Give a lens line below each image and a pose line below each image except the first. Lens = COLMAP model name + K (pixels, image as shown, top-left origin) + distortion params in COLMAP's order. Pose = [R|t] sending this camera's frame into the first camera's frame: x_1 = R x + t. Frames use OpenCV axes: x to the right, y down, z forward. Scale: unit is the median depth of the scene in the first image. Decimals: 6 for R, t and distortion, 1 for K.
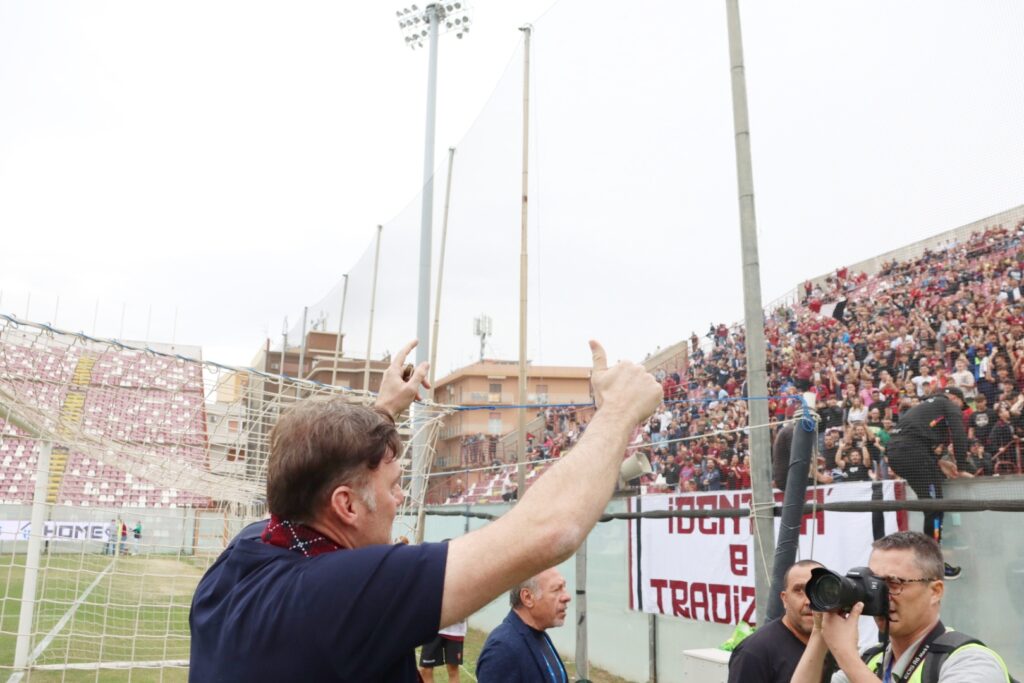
lens RADIAL K [[864.9, 0, 513.2], [0, 864.9, 330.8], [0, 0, 1]] dist [-0.152053, 0.112931]
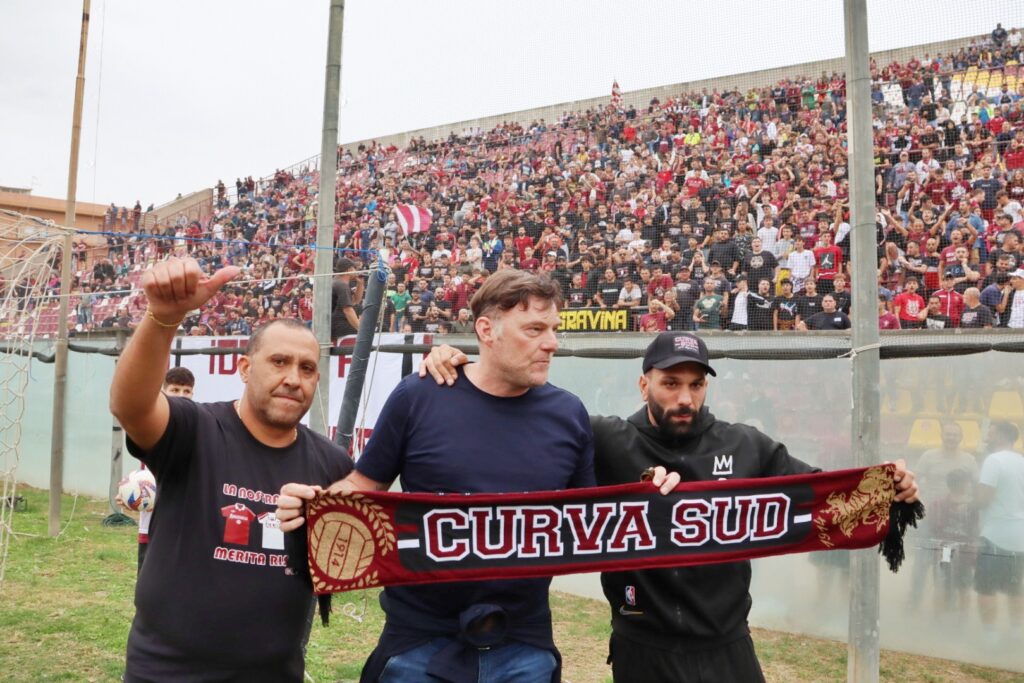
lens RADIAL K [[864.9, 0, 524.5], [0, 864.9, 339.6], [0, 0, 1]] dist [-0.152053, 0.112931]
pose [[0.840283, 0.041138, 0.540585, -0.019083], [-0.135856, 0.981280, 0.136500, 0.000821], [-0.524850, -0.188140, 0.830142, -0.018724]]
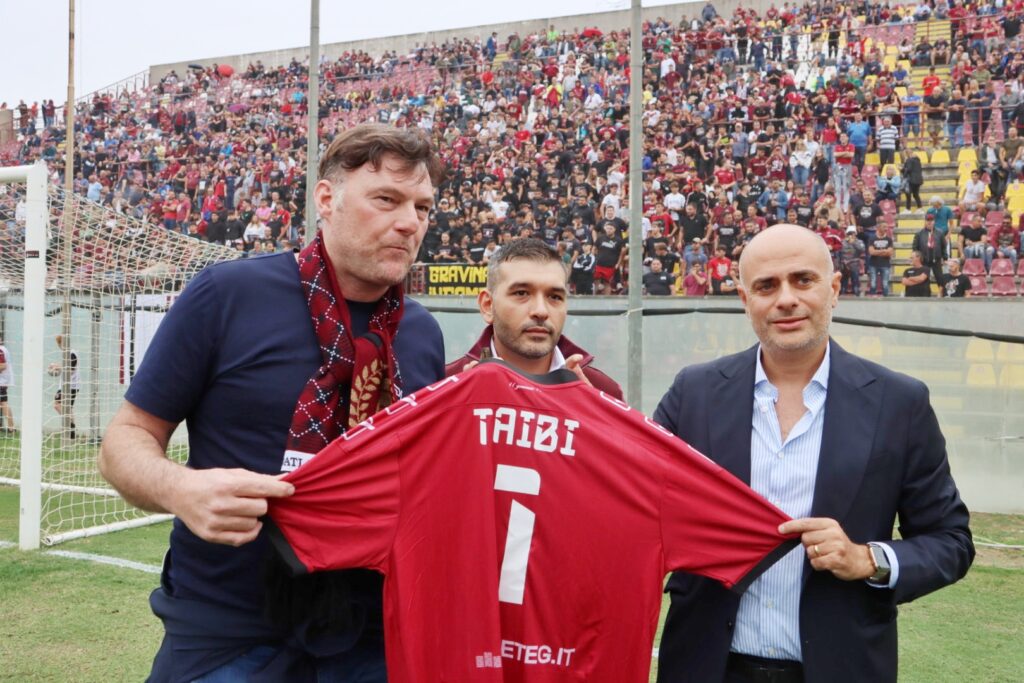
lens RADIAL K [[1002.4, 0, 509.7], [0, 1002.4, 363.4], [0, 0, 1]] dist [-0.023533, 0.000000]
pose [[0.746915, -0.011932, 0.664812, -0.146509], [-0.158776, 0.967714, 0.195753, -0.027733], [-0.645684, -0.251768, 0.720906, -0.148515]]
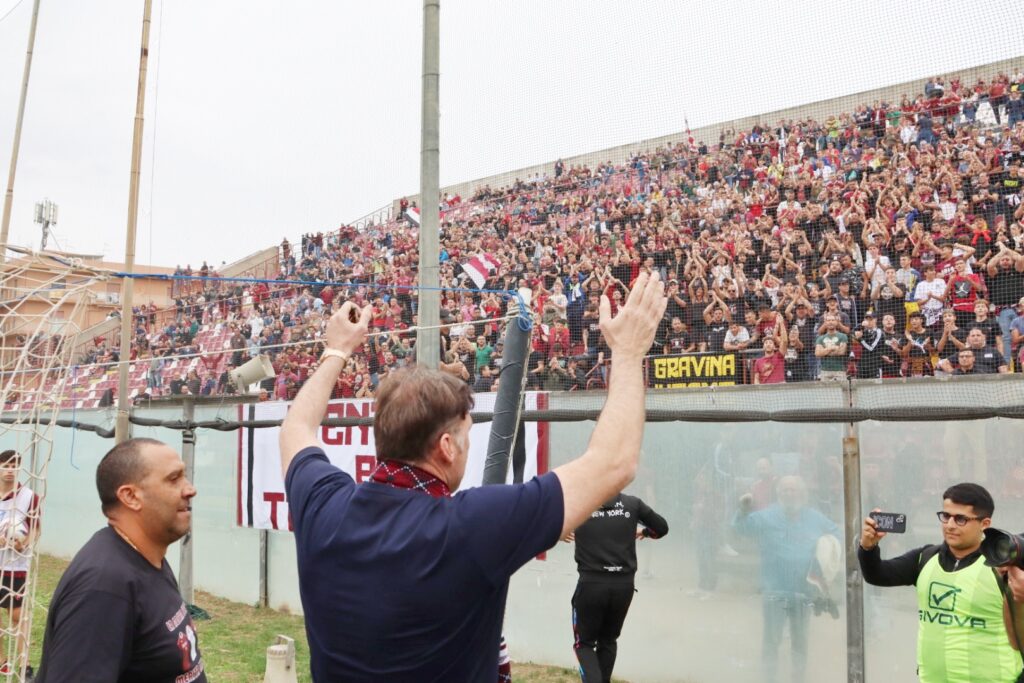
lens RADIAL K [[864.9, 0, 522.7], [0, 864.9, 334.0], [0, 0, 1]] dist [-0.152053, 0.112931]
pose [[0.879819, 0.040262, 0.473600, -0.011909], [-0.090410, 0.992390, 0.083592, 0.006220], [-0.466630, -0.116365, 0.876764, 0.027556]]
